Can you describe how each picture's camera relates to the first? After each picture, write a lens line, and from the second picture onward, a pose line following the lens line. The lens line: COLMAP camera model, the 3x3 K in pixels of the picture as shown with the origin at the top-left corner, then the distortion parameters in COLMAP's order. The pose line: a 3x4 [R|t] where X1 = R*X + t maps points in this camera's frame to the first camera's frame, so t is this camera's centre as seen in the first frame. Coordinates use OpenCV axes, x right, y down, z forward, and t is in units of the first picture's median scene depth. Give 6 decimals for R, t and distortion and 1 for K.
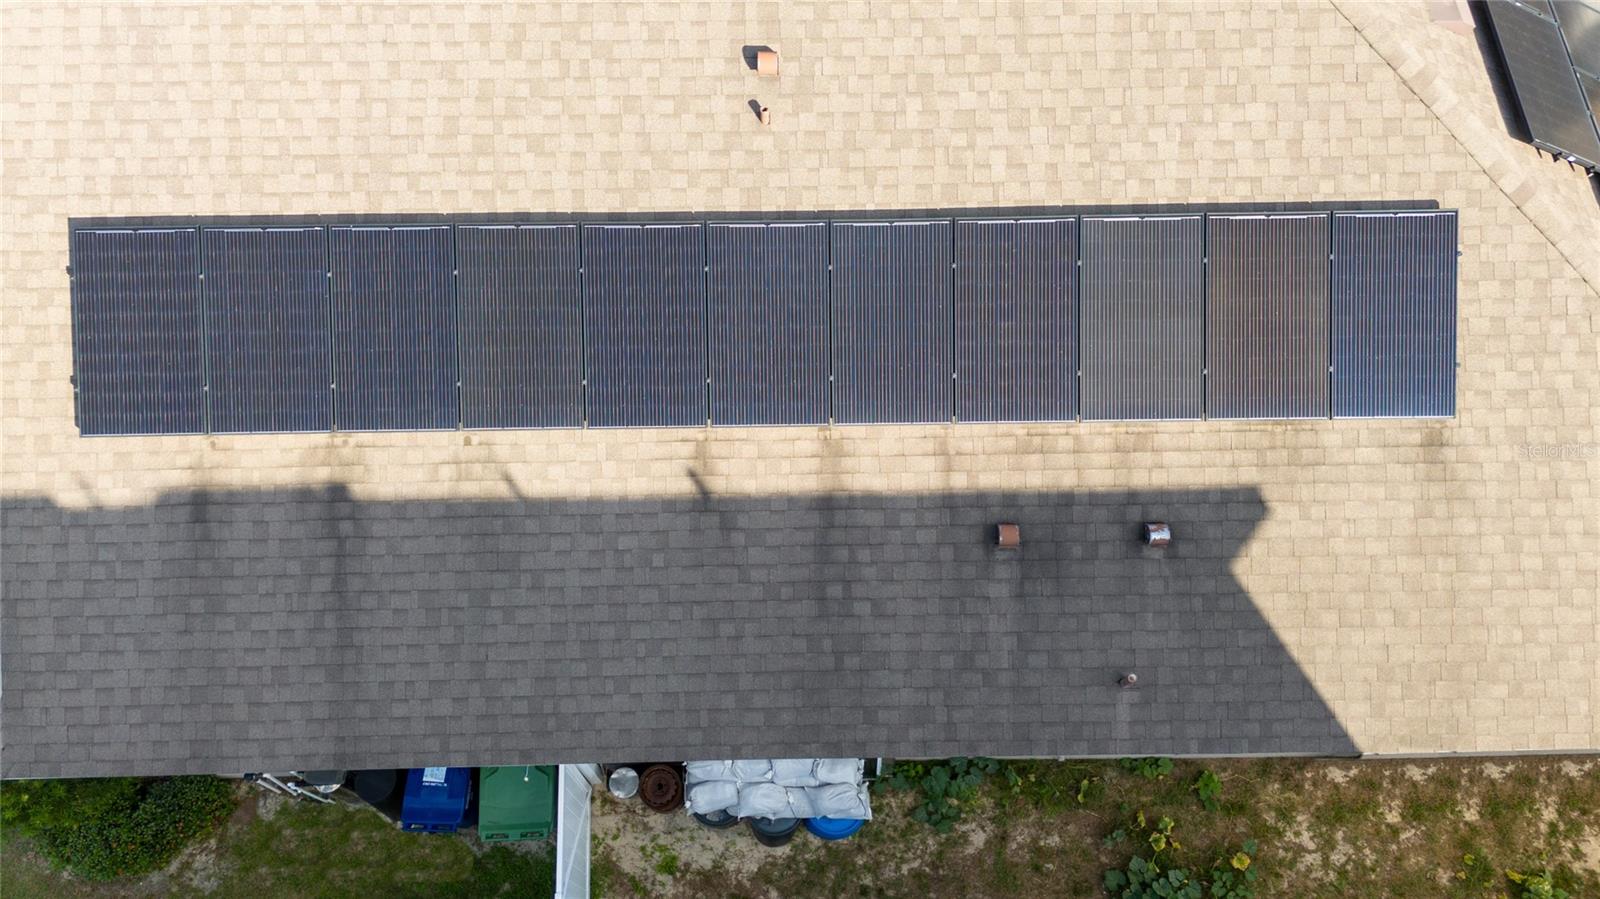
lens RADIAL K [[1186.3, 0, 800.0], [0, 1186.3, 449.5], [0, 0, 1]] dist [0.052451, -0.052668]
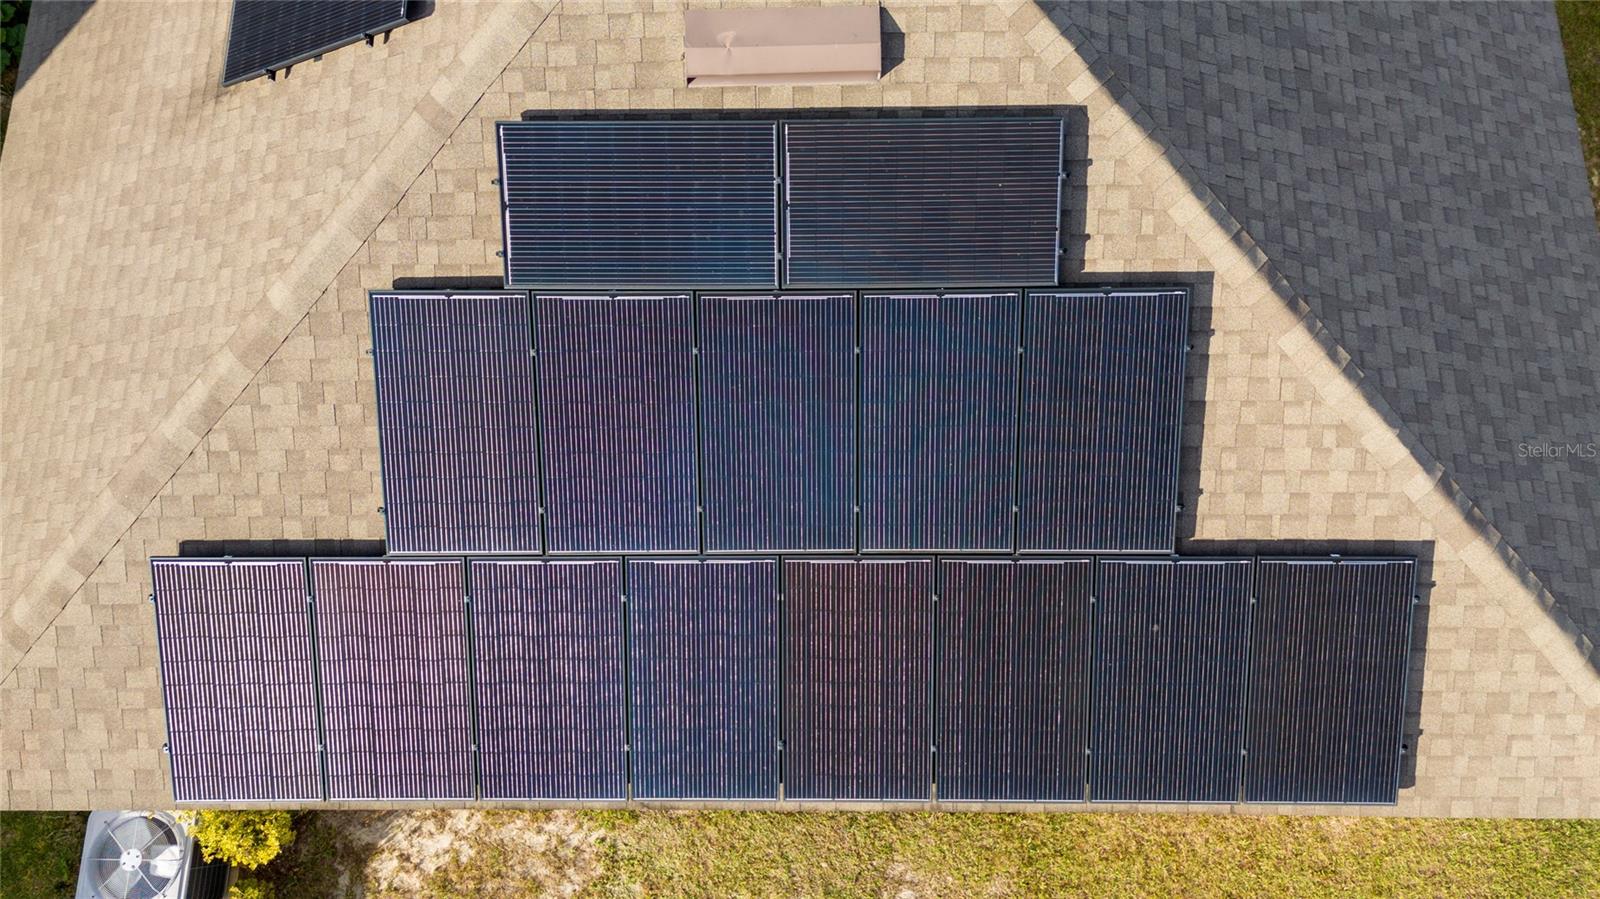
lens RADIAL K [[1192.7, 0, 802.2], [0, 1192.7, 471.0], [0, 0, 1]] dist [0.032276, -0.006096]
pose [[-0.015306, 0.971049, -0.238391, 0.993705], [-0.901132, 0.089917, 0.424118, -0.719115], [0.433275, 0.221314, 0.873667, 0.491421]]
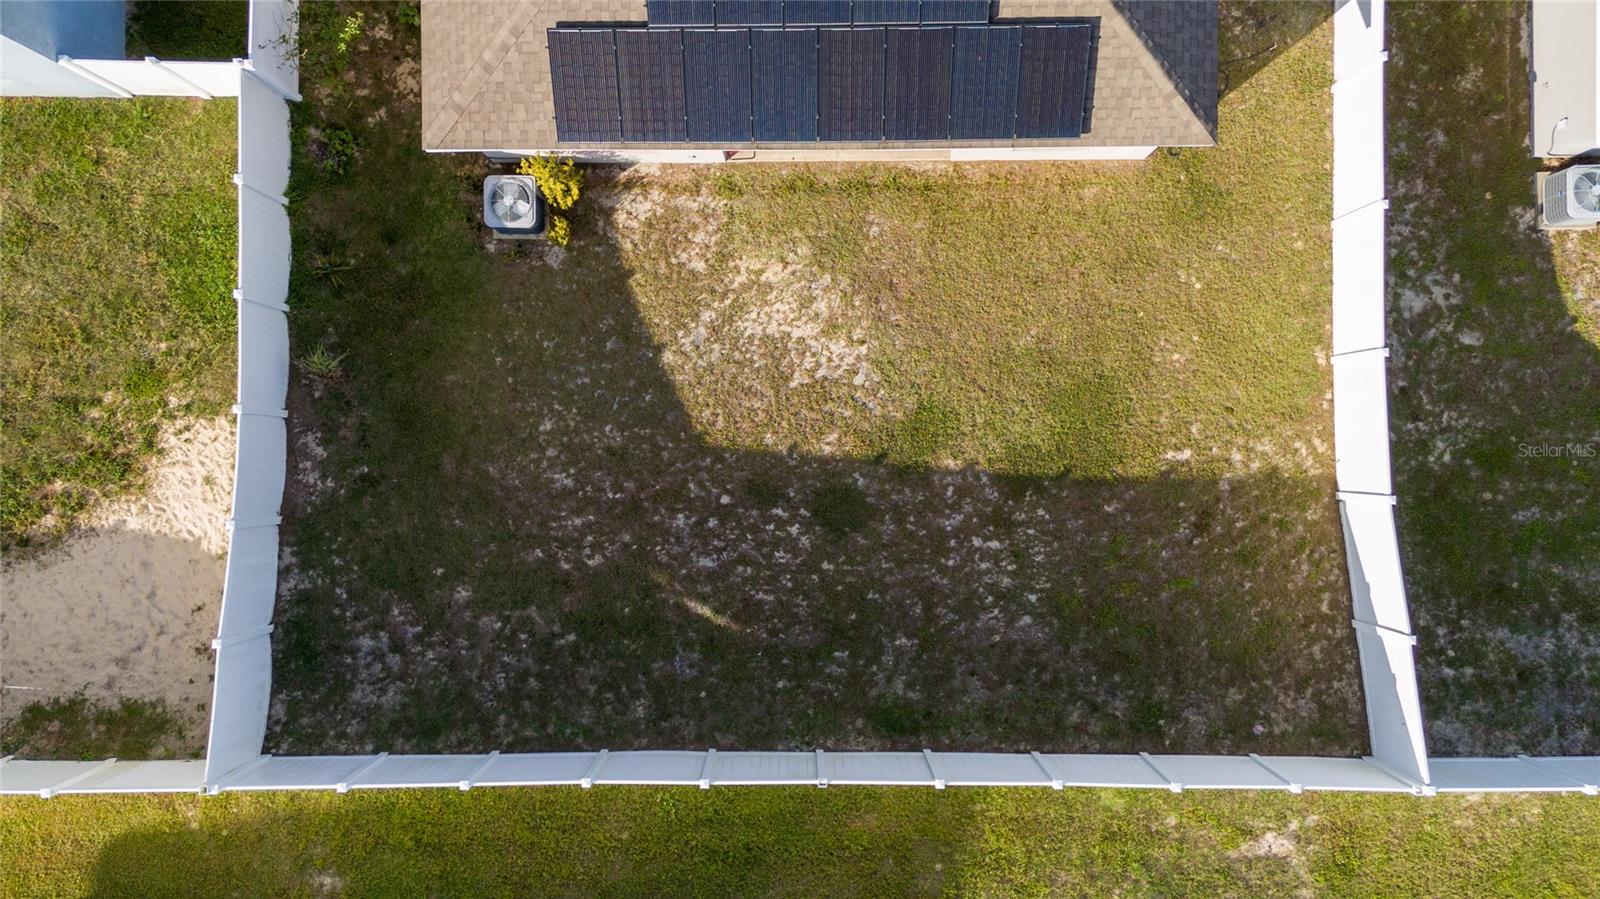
lens RADIAL K [[1179.2, 0, 804.4], [0, 1179.2, 444.3], [0, 0, 1]] dist [0.099412, -0.113580]
pose [[-0.009162, 0.999930, 0.007425, 1.482797], [-0.901615, -0.011472, 0.432387, -1.140398], [0.432442, -0.002733, 0.901658, -0.462439]]
